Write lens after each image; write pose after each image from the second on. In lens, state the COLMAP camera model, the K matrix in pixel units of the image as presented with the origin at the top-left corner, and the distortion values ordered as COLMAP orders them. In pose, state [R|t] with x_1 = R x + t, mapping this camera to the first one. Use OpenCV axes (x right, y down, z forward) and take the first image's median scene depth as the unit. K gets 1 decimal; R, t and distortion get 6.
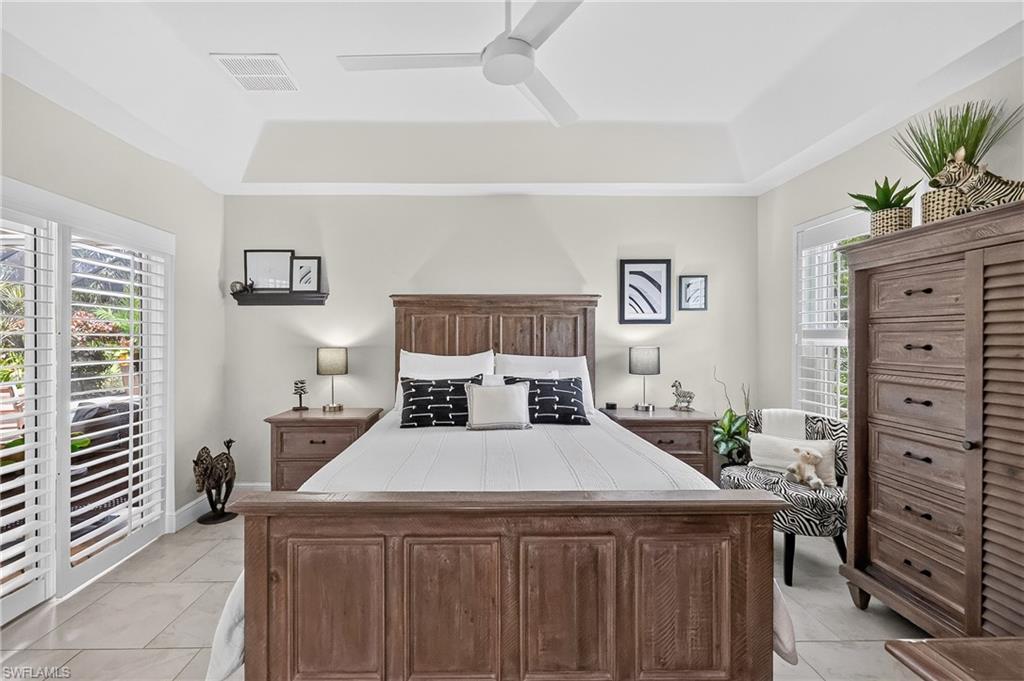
lens RADIAL K [[442.4, 0, 510.5], [0, 442.4, 344.5], [0, 0, 1]] dist [0.008866, -0.000082]
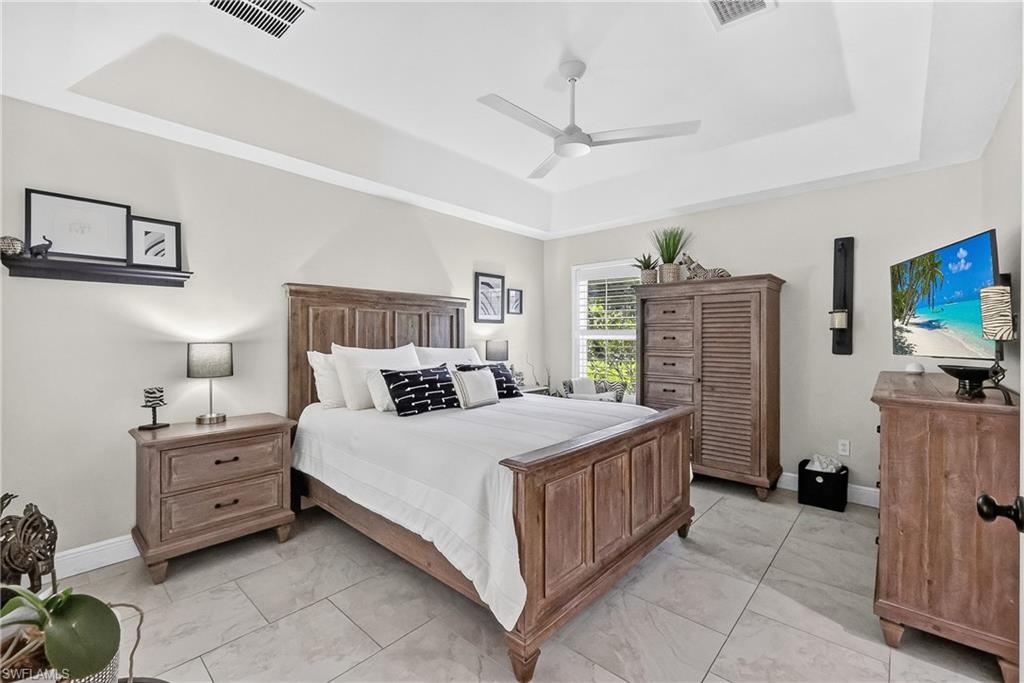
lens RADIAL K [[432.1, 0, 509.3], [0, 432.1, 338.0], [0, 0, 1]] dist [-0.001654, -0.000176]
pose [[0.681415, 0.001281, 0.731896, -0.601234], [0.007392, 0.999935, -0.008632, 0.009518], [-0.731860, 0.011293, 0.681362, 0.087501]]
